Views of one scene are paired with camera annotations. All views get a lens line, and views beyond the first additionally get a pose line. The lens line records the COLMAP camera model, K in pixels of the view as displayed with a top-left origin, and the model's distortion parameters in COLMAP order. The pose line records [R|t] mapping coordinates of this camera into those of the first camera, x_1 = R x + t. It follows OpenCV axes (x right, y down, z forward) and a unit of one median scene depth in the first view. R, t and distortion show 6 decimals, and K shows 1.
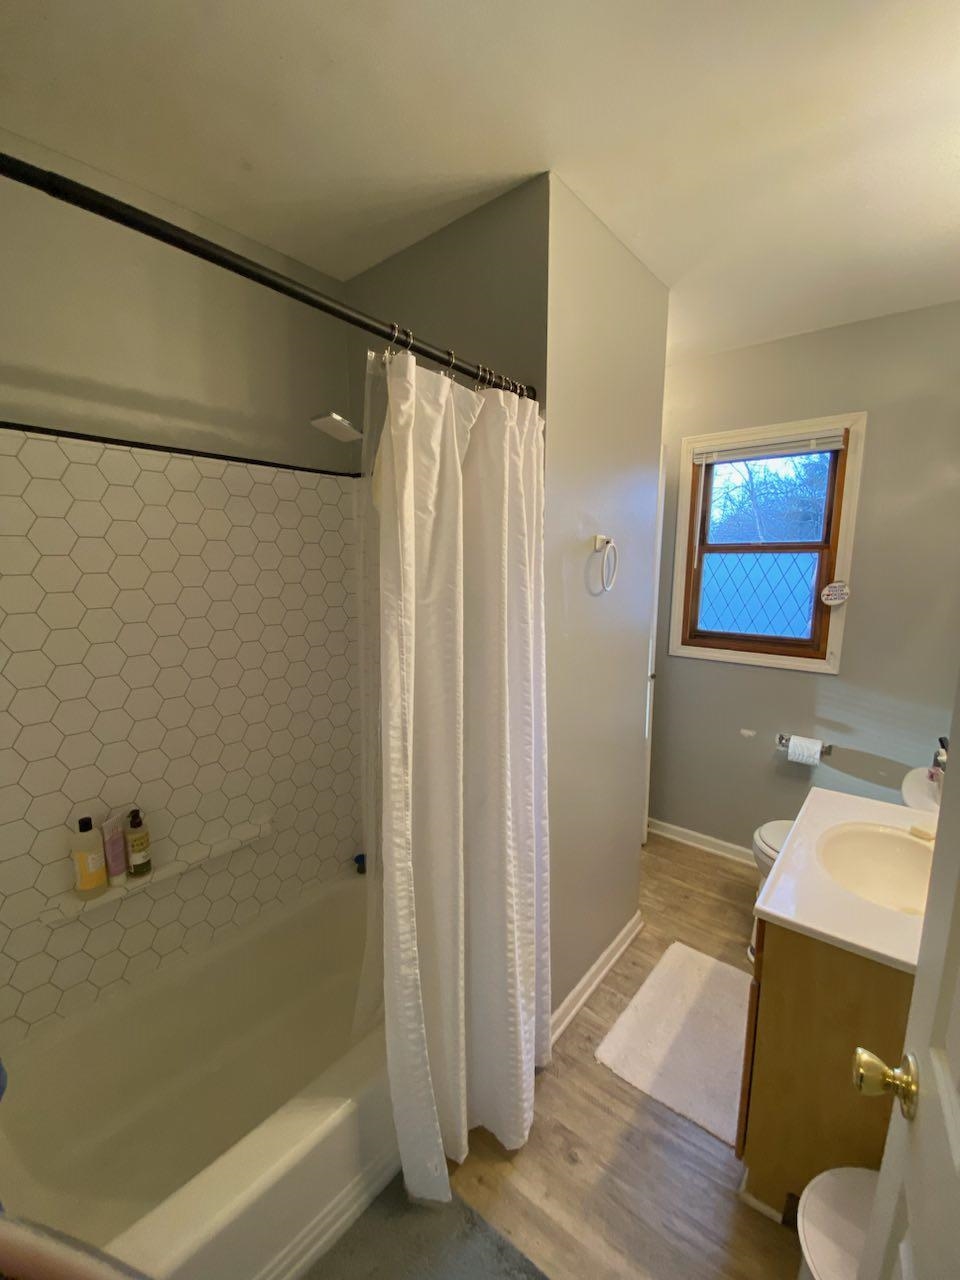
lens RADIAL K [[522.4, 0, 480.0], [0, 522.4, 640.0], [0, 0, 1]] dist [0.001661, -0.015856]
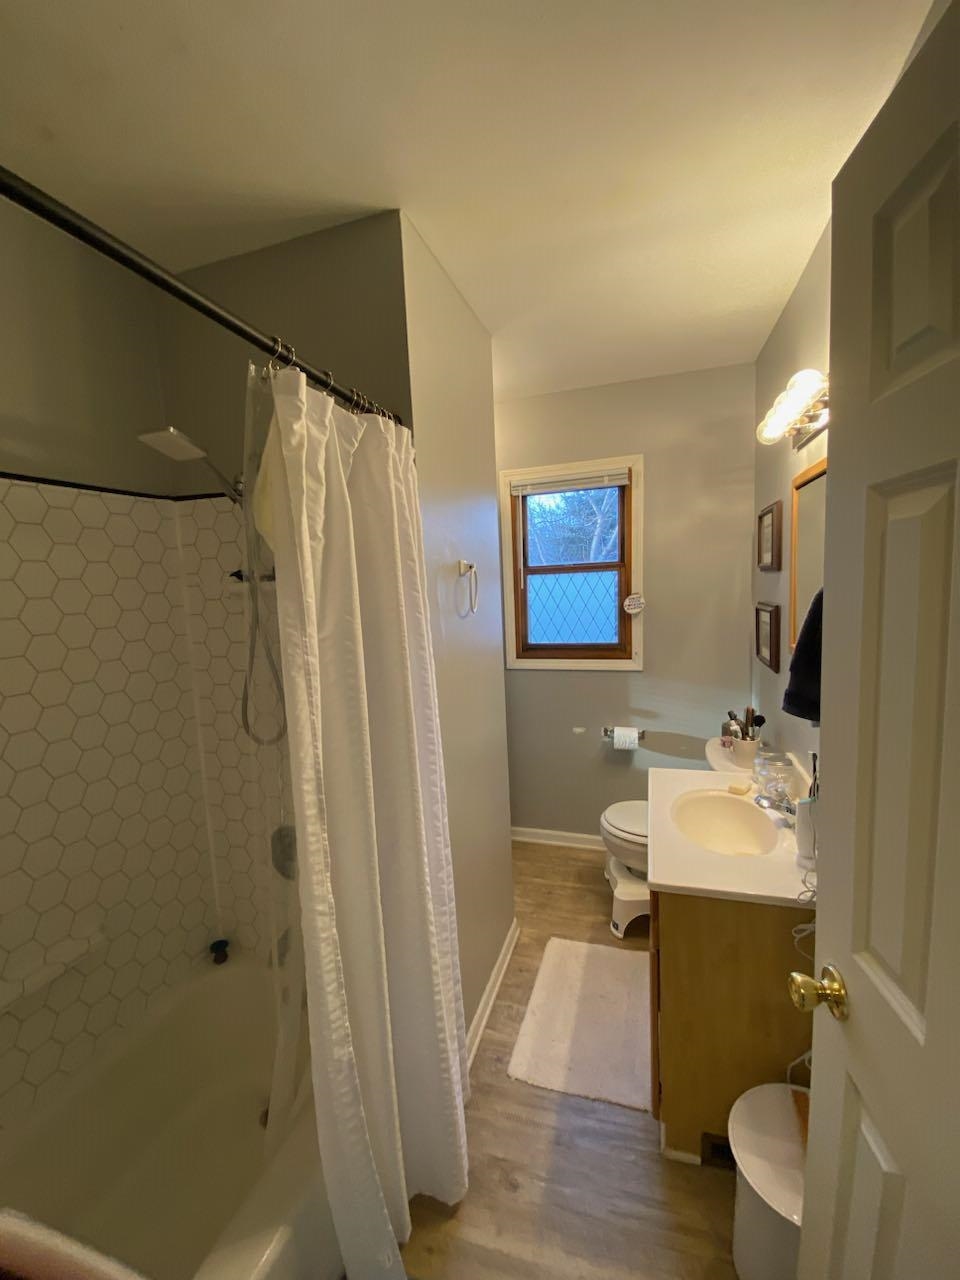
lens RADIAL K [[520.2, 0, 484.8], [0, 520.2, 636.6], [0, 0, 1]] dist [-0.001762, -0.015126]
pose [[0.923886, -0.079990, 0.374215, -0.136152], [0.100581, 0.994285, -0.035787, -0.008460], [-0.369213, 0.070702, 0.926651, 0.038023]]
